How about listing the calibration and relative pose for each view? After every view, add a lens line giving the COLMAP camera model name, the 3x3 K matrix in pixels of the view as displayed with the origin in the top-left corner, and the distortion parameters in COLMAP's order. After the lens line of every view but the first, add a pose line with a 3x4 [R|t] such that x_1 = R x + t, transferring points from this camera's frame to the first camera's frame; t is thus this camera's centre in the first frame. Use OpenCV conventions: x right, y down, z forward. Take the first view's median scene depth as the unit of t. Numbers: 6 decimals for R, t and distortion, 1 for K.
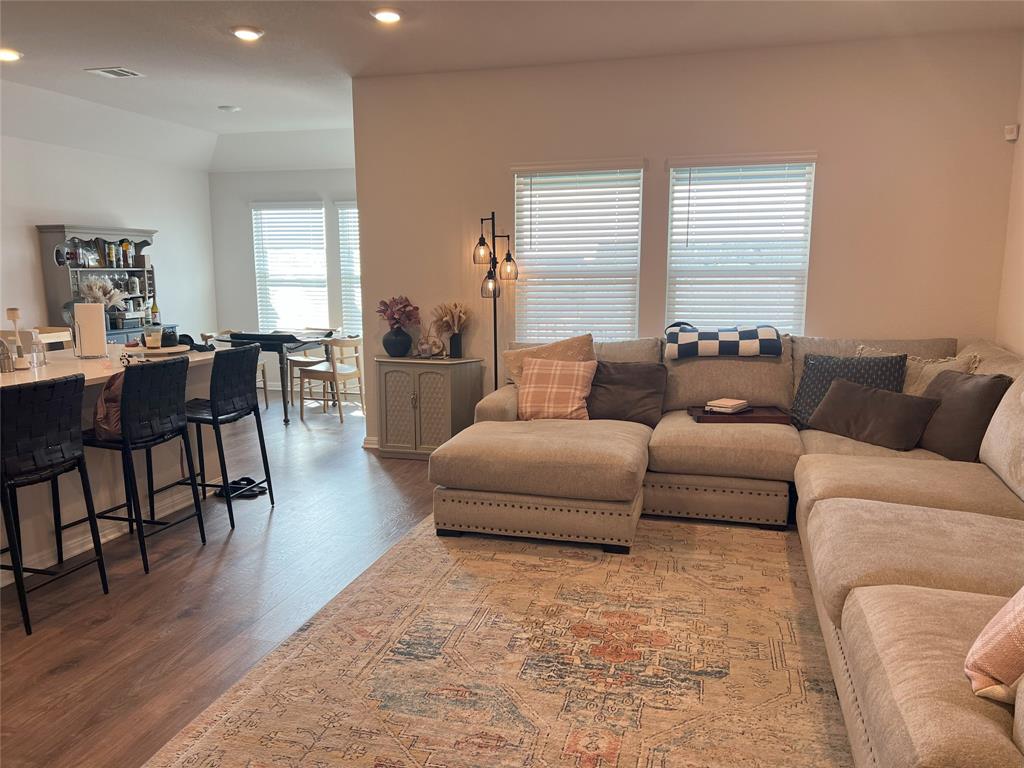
lens RADIAL K [[768.7, 0, 505.3], [0, 768.7, 390.4], [0, 0, 1]] dist [0.062237, -0.073563]
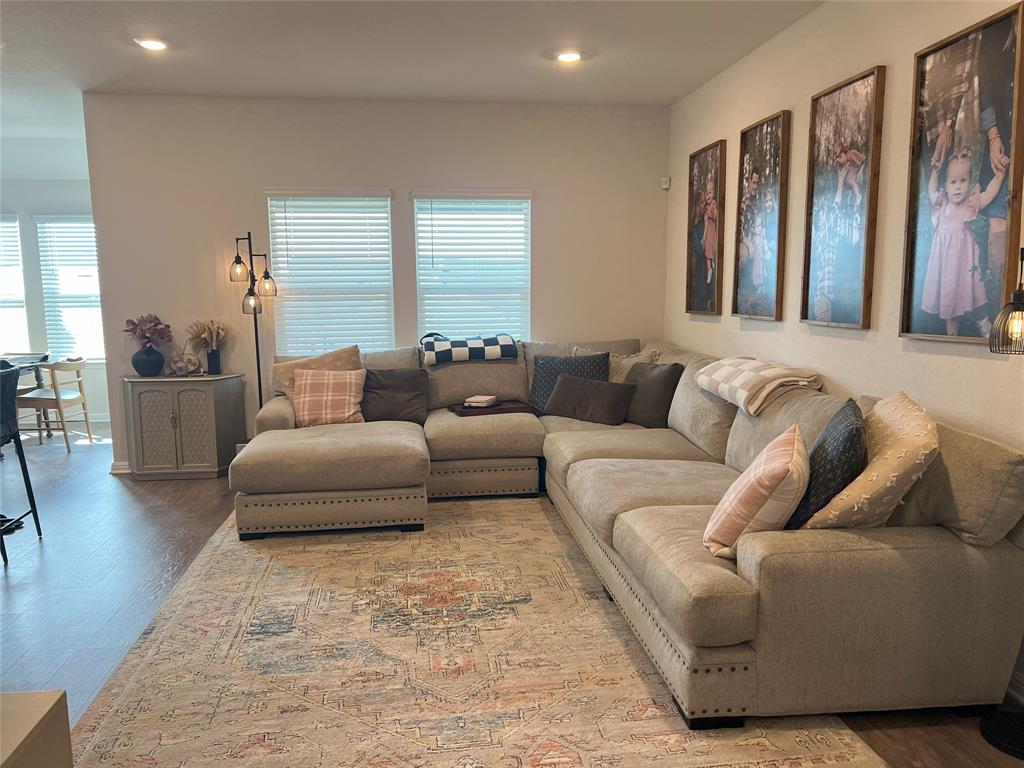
lens RADIAL K [[768.7, 0, 508.1], [0, 768.7, 385.1], [0, 0, 1]] dist [0.062237, -0.073563]
pose [[0.920249, -0.055330, 0.387401, -0.127568], [0.066499, 0.997666, -0.015476, 0.015728], [-0.385641, 0.040003, 0.921781, -0.102464]]
